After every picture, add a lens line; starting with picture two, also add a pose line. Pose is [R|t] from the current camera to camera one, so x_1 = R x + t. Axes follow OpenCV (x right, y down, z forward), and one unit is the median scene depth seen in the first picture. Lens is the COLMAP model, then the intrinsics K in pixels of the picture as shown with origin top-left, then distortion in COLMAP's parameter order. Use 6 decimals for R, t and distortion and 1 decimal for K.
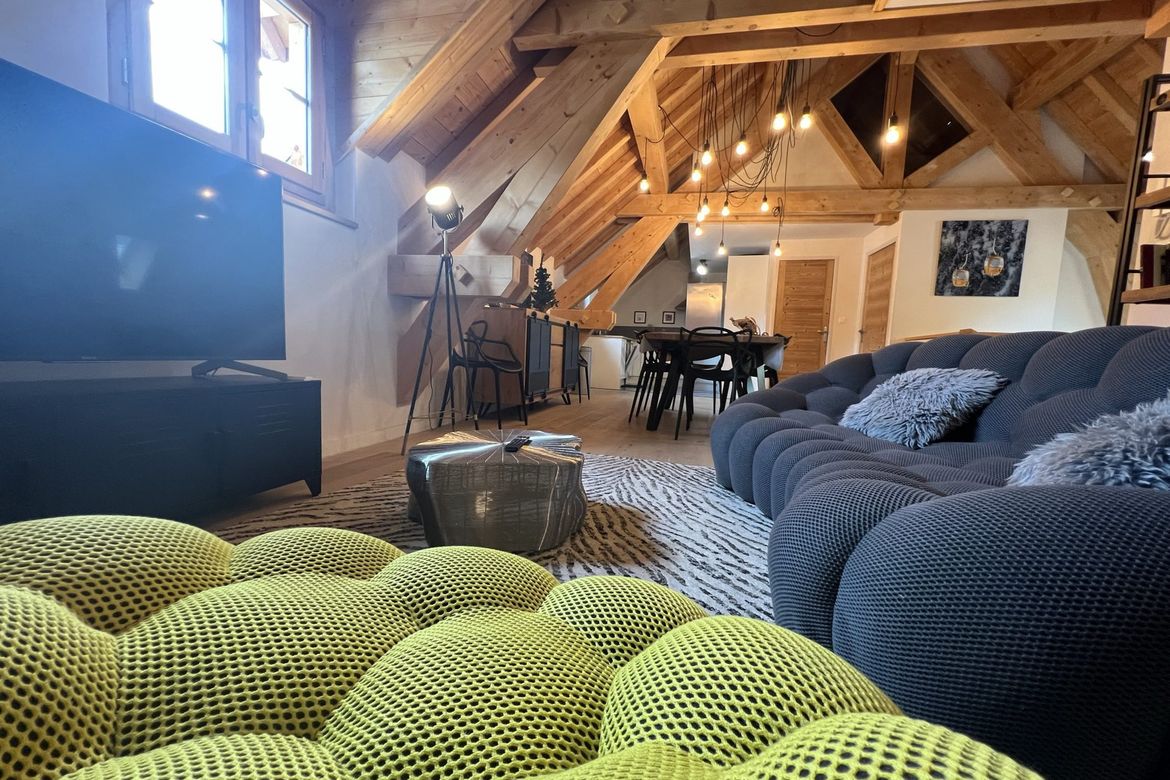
lens RADIAL K [[465.3, 0, 587.1], [0, 465.3, 394.2], [0, 0, 1]] dist [-0.000198, -0.000064]
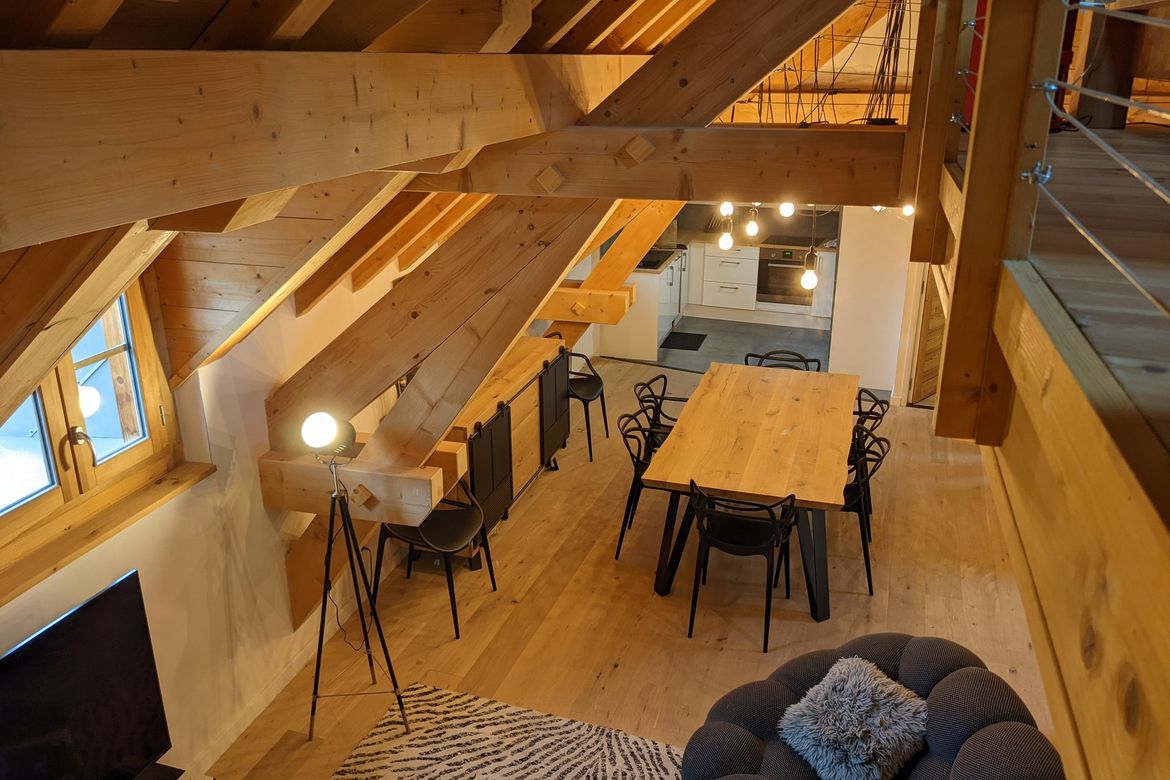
lens RADIAL K [[913.2, 0, 583.1], [0, 913.2, 392.2], [0, 0, 1]] dist [0.114960, -0.192187]
pose [[0.996988, -0.022677, -0.074170, 0.200921], [0.040570, 0.967520, 0.249517, -0.832042], [0.066103, -0.251775, 0.965526, -0.352067]]
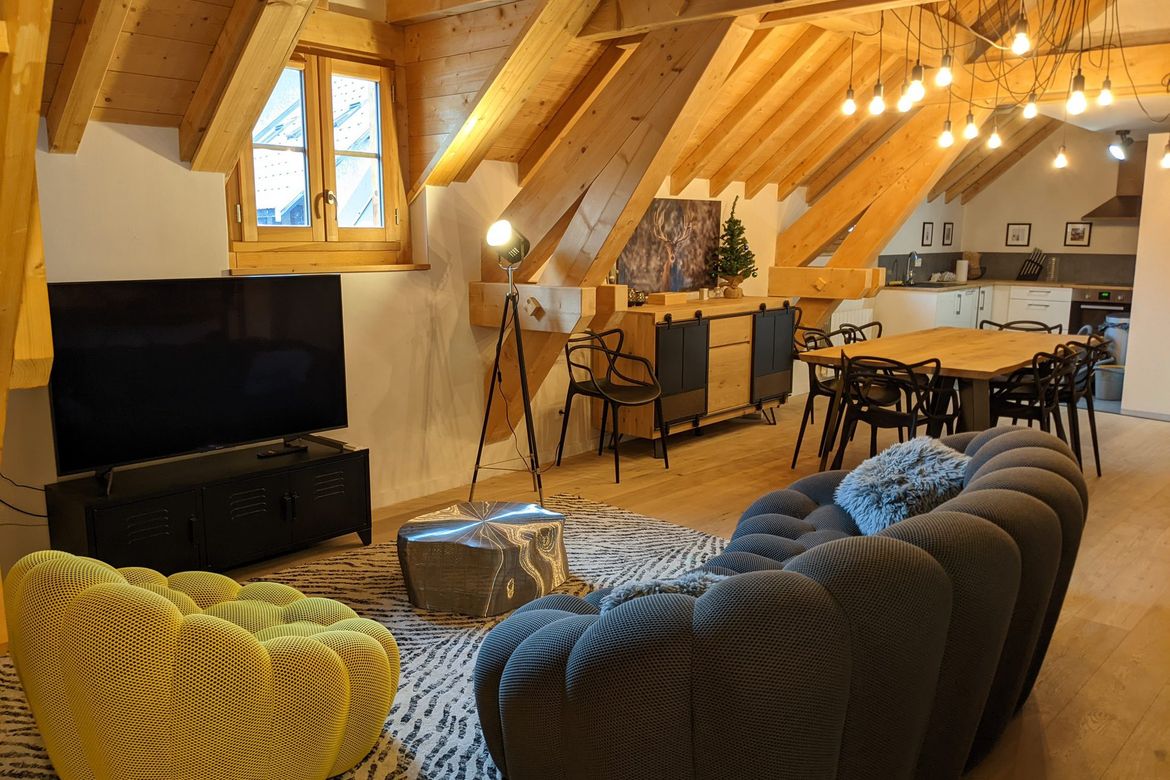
lens RADIAL K [[913.2, 0, 583.1], [0, 913.2, 392.2], [0, 0, 1]] dist [0.114960, -0.192187]
pose [[0.884814, 0.038396, -0.464360, 0.693249], [-0.007307, 0.997620, 0.068566, -0.237552], [0.465888, -0.057275, 0.882988, -0.557286]]
